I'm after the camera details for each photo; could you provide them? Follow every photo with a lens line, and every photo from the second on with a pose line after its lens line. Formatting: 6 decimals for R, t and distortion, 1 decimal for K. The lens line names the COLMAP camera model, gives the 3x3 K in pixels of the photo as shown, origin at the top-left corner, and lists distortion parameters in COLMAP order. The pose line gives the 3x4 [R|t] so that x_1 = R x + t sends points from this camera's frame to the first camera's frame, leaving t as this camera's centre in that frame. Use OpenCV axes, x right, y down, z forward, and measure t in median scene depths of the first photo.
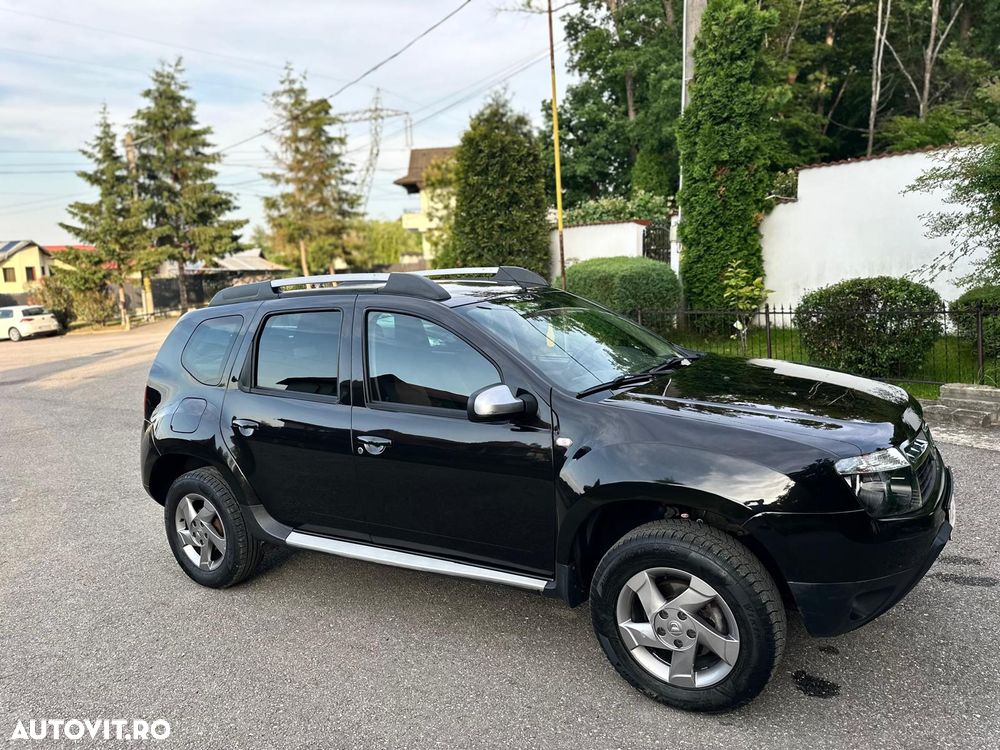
lens RADIAL K [[694.7, 0, 500.2], [0, 694.7, 377.7], [0, 0, 1]] dist [0.026965, -0.036656]
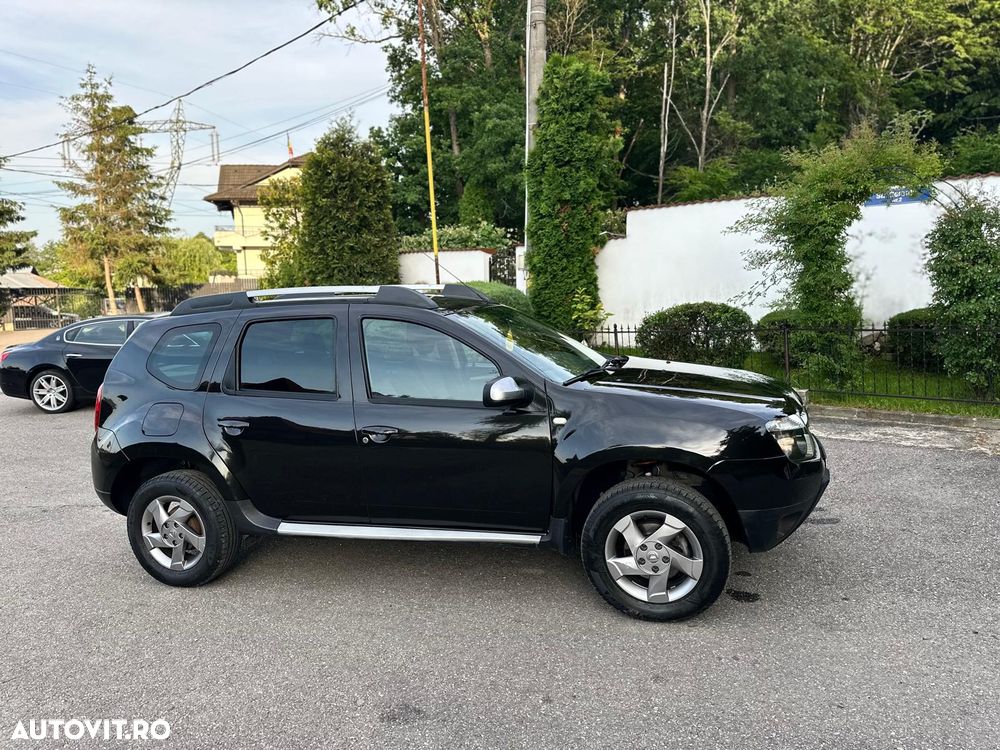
lens RADIAL K [[686.0, 0, 497.3], [0, 686.0, 382.9], [0, 0, 1]] dist [0.071504, -0.099002]
pose [[0.965708, -0.014700, 0.259213, -0.027053], [0.021985, 0.999440, -0.025228, 0.004241], [-0.258697, 0.030062, 0.965491, -0.014061]]
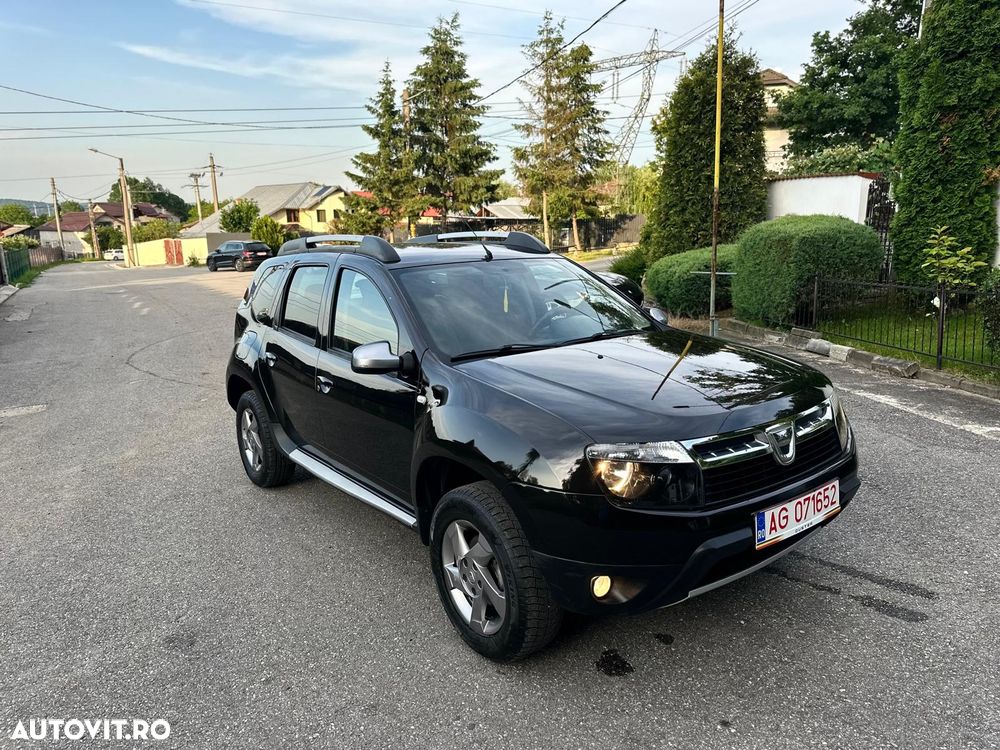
lens RADIAL K [[692.5, 0, 501.4], [0, 692.5, 378.6], [0, 0, 1]] dist [0.063567, -0.086232]
pose [[0.930059, 0.107543, -0.351318, 0.047757], [-0.082477, 0.992910, 0.085597, -0.003457], [0.358032, -0.050634, 0.932335, 0.001173]]
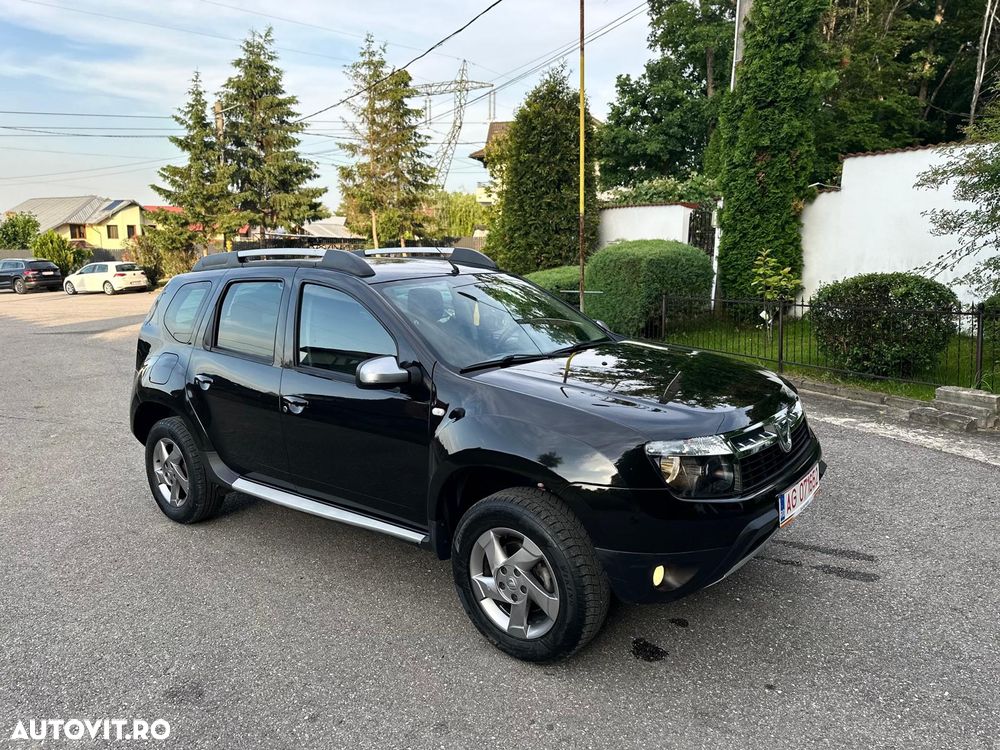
lens RADIAL K [[692.9, 0, 497.6], [0, 692.9, 372.5], [0, 0, 1]] dist [0.061722, -0.093389]
pose [[0.992131, 0.061658, -0.108970, 0.024338], [-0.058681, 0.997816, 0.030320, -0.000592], [0.110601, -0.023687, 0.993583, -0.006995]]
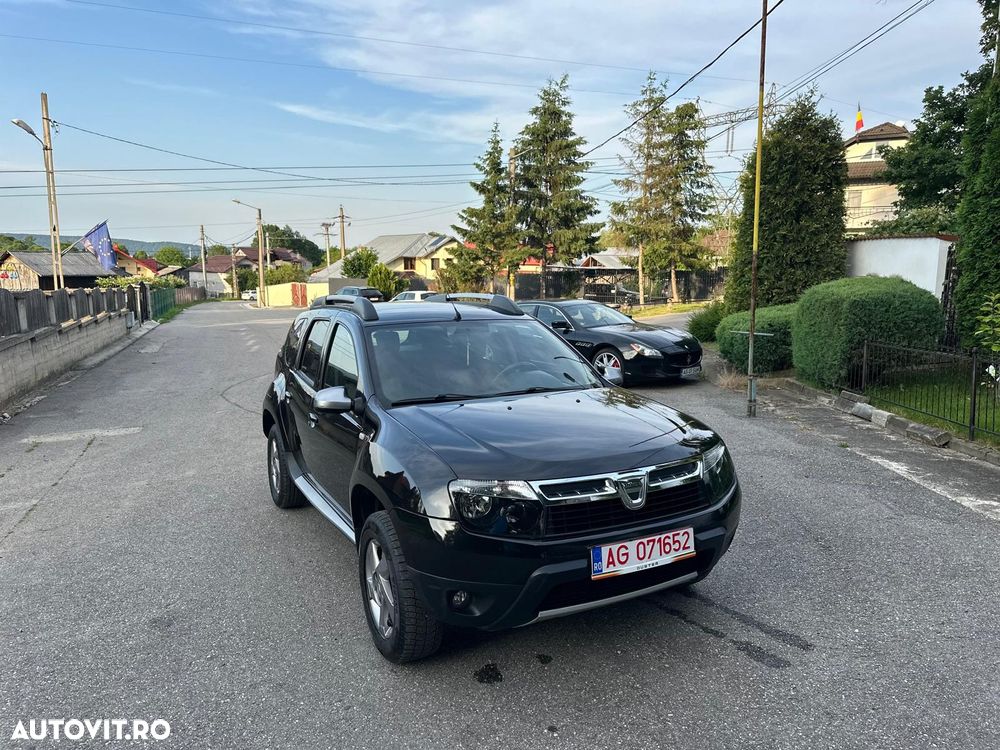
lens RADIAL K [[687.2, 0, 502.4], [0, 687.2, 379.7], [0, 0, 1]] dist [0.095213, -0.121878]
pose [[0.860093, 0.123517, -0.494958, 0.077343], [-0.121262, 0.991937, 0.036821, -0.007549], [0.495515, 0.028350, 0.868136, -0.001770]]
